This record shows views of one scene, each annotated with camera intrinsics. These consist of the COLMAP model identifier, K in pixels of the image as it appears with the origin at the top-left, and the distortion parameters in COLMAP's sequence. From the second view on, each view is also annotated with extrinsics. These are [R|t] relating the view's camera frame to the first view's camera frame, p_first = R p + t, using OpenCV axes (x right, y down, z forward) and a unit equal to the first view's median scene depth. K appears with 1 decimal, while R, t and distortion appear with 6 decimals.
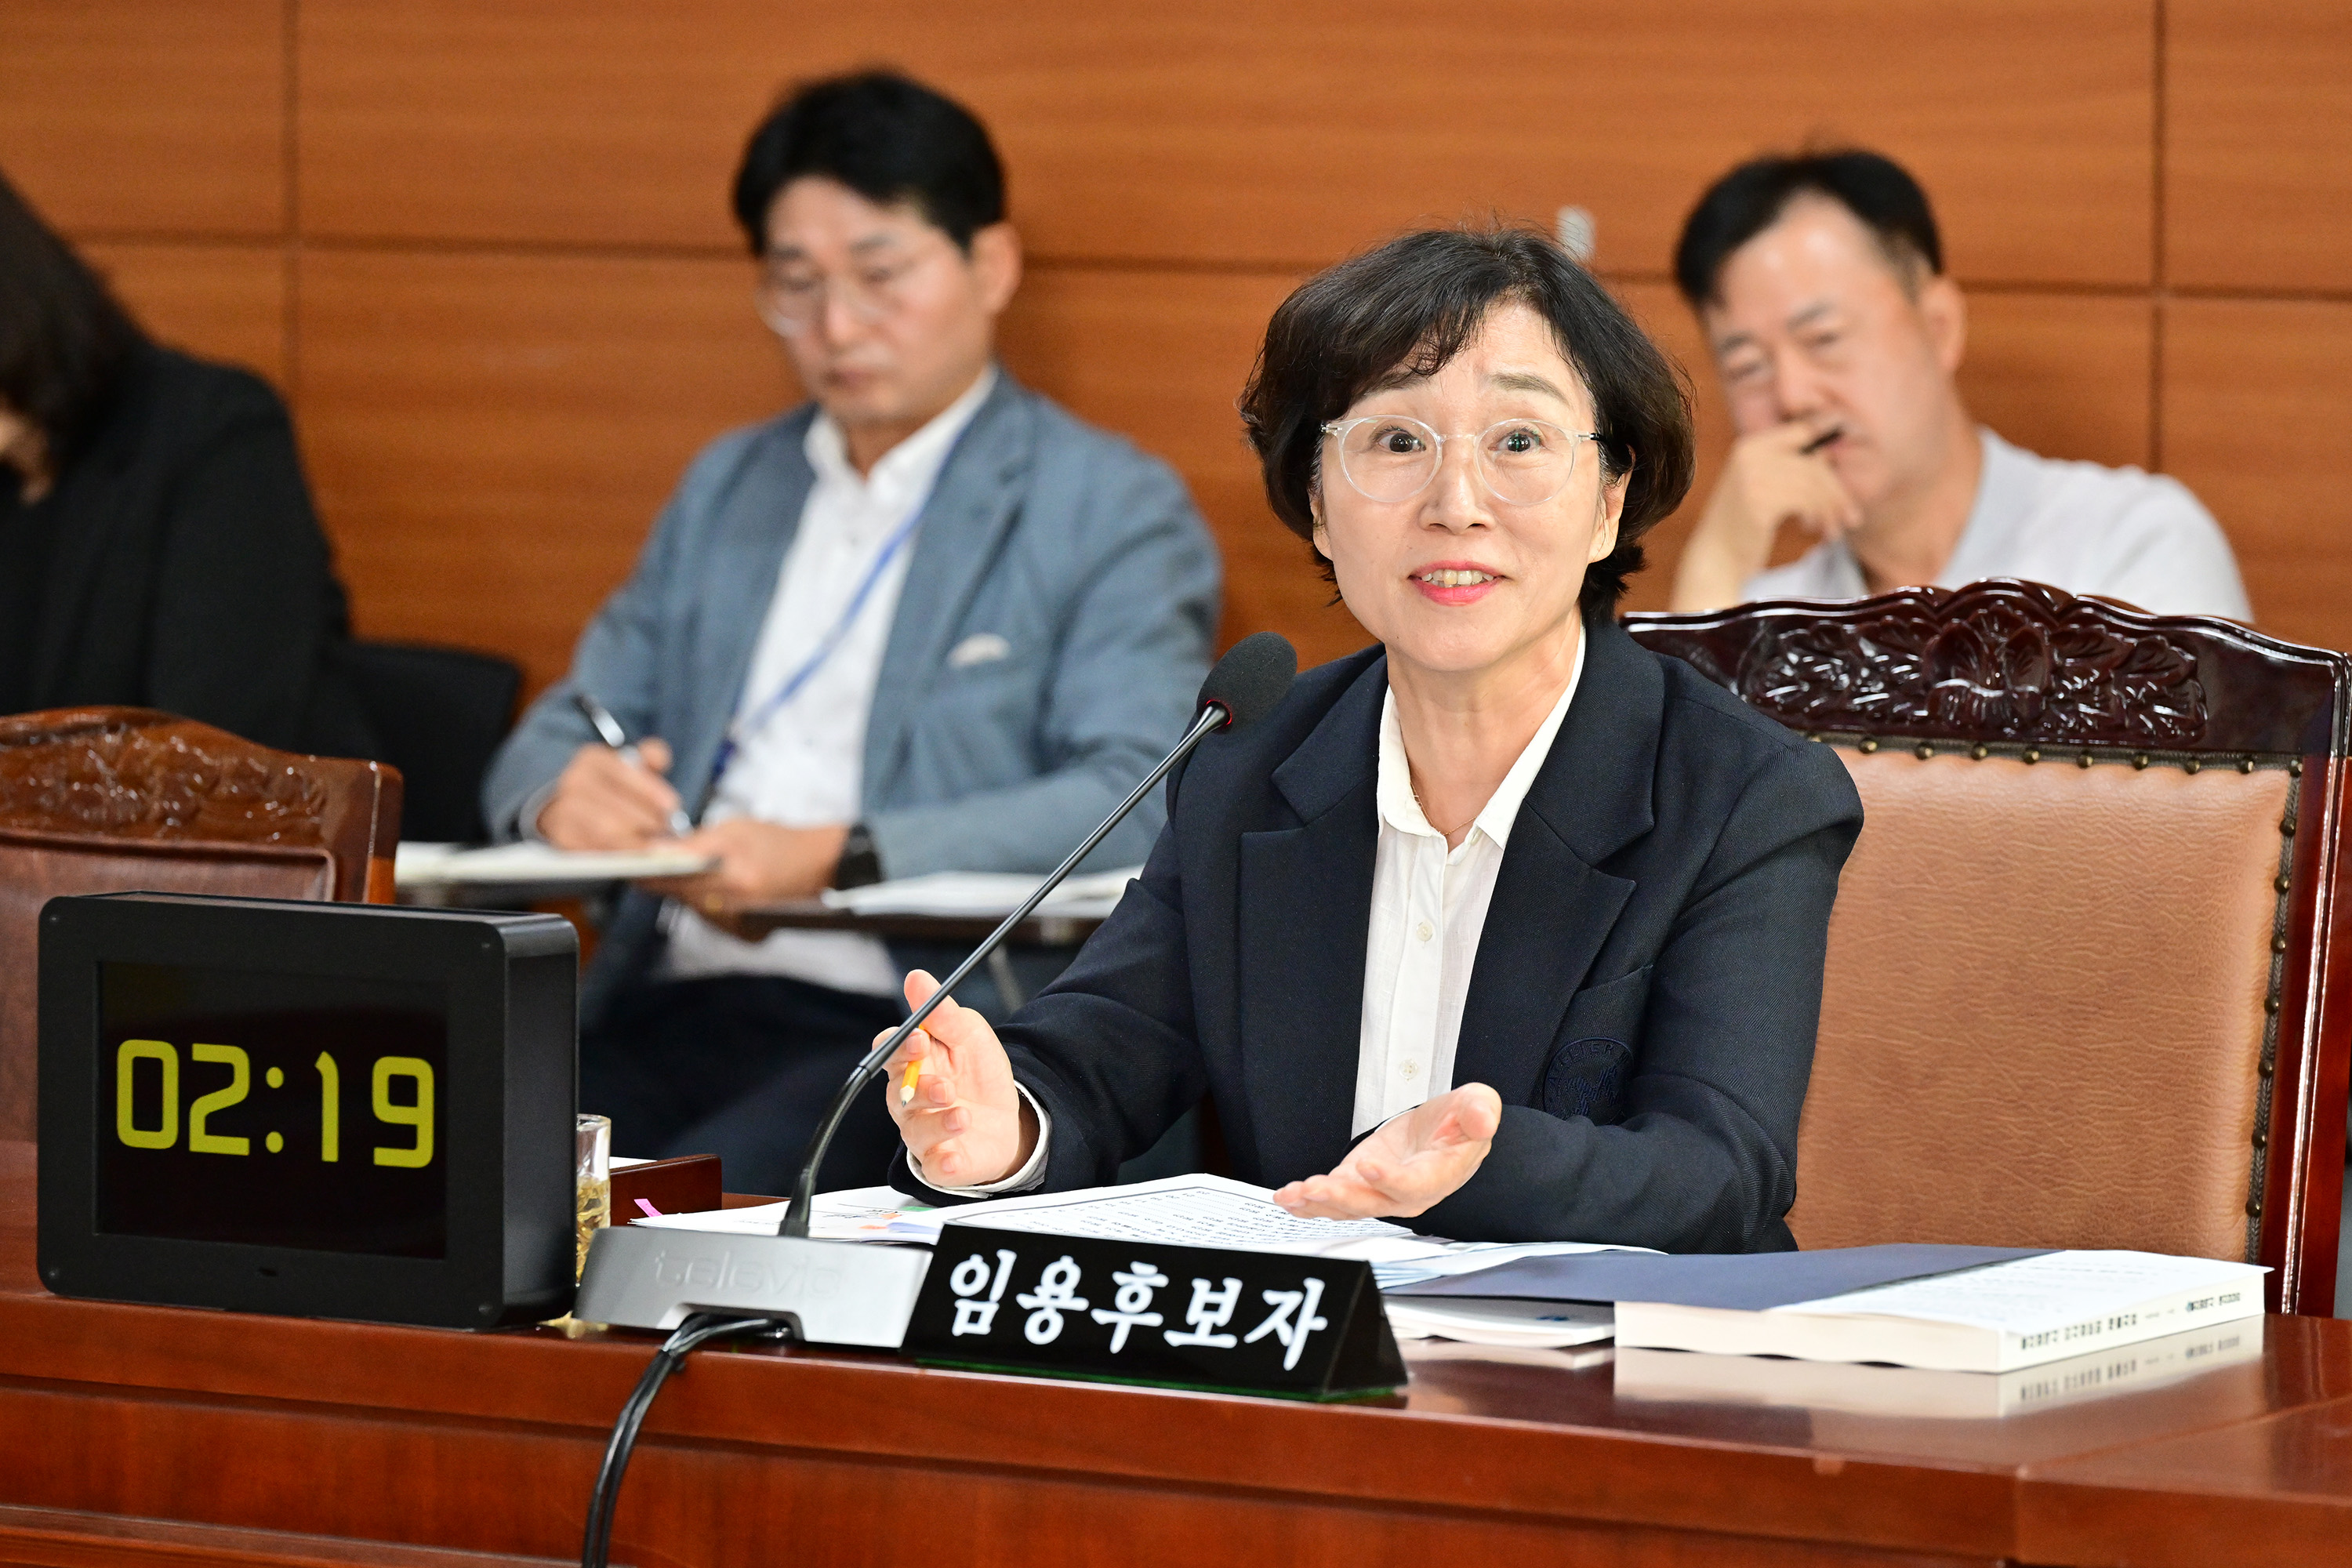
lens RADIAL K [[11924.1, 0, 1176.0], [0, 11924.1, 784.0], [0, 0, 1]] dist [0.023675, 4.407415]
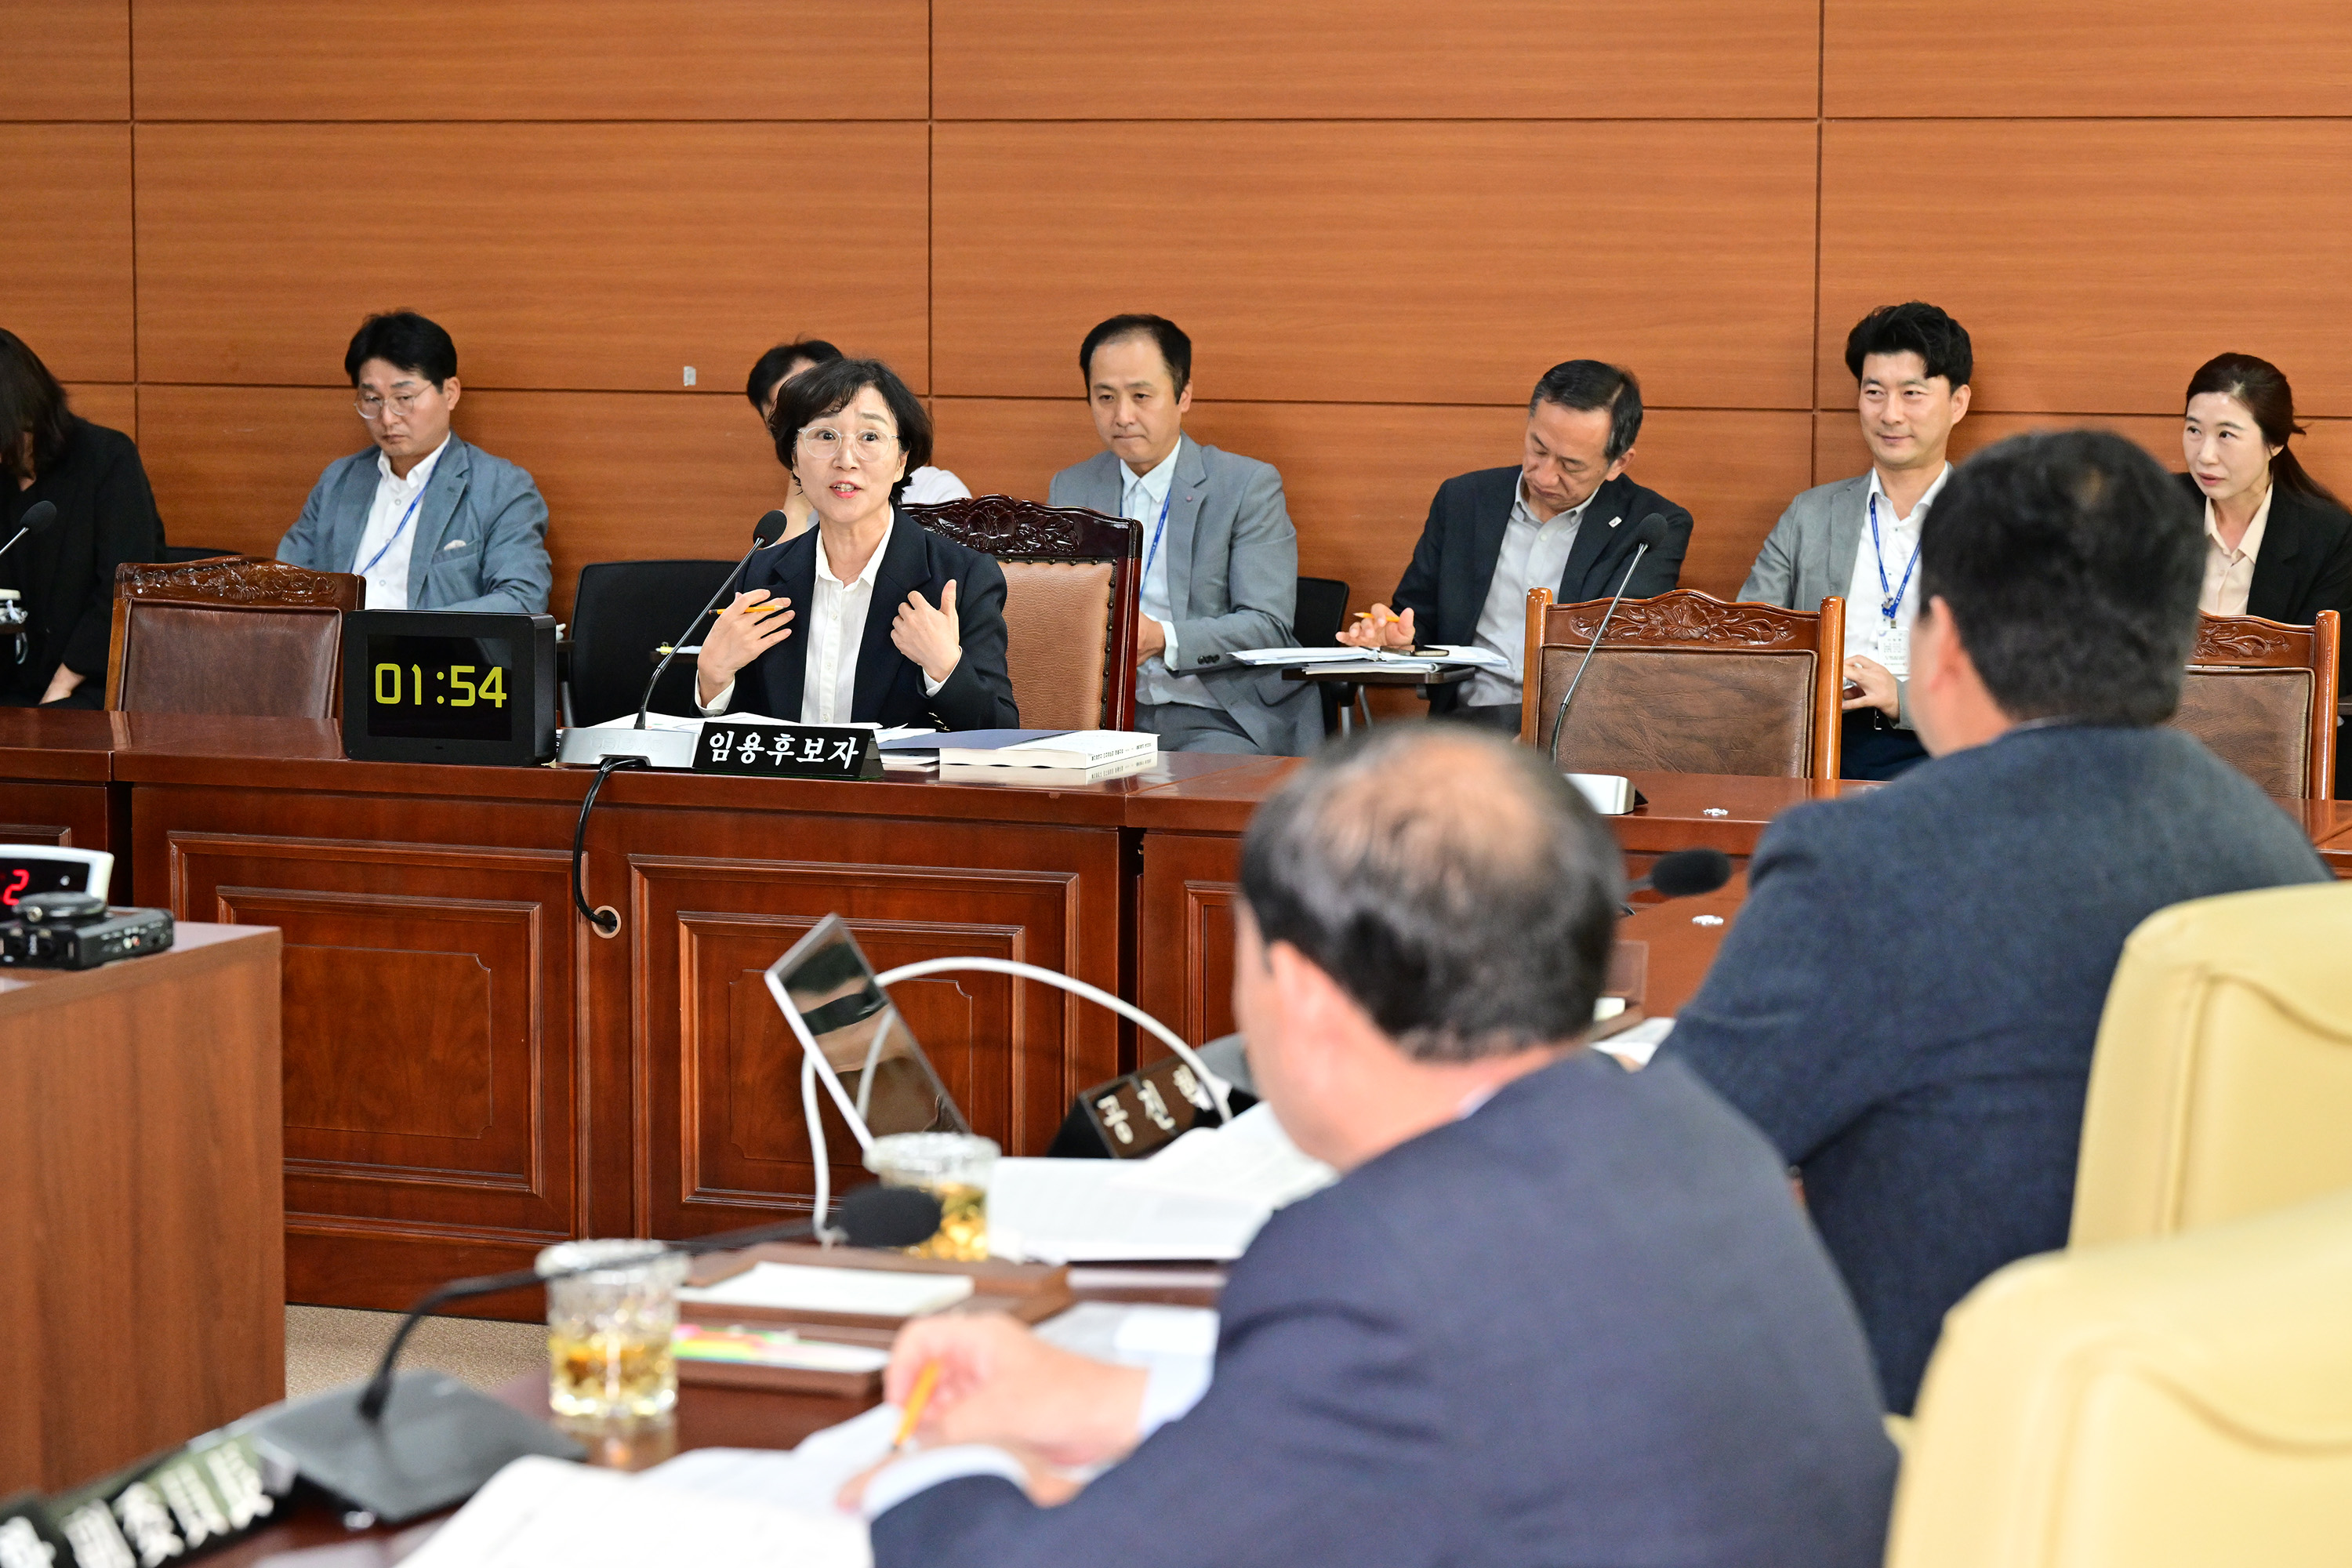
lens RADIAL K [[5613.9, 0, 1176.0], [0, 5613.9, 784.0], [0, 0, 1]] dist [-0.070892, 0.041883]
pose [[0.978685, -0.019346, 0.204453, -0.165466], [0.015039, 0.999631, 0.022600, 0.022004], [-0.204815, -0.019044, 0.978615, -0.264953]]
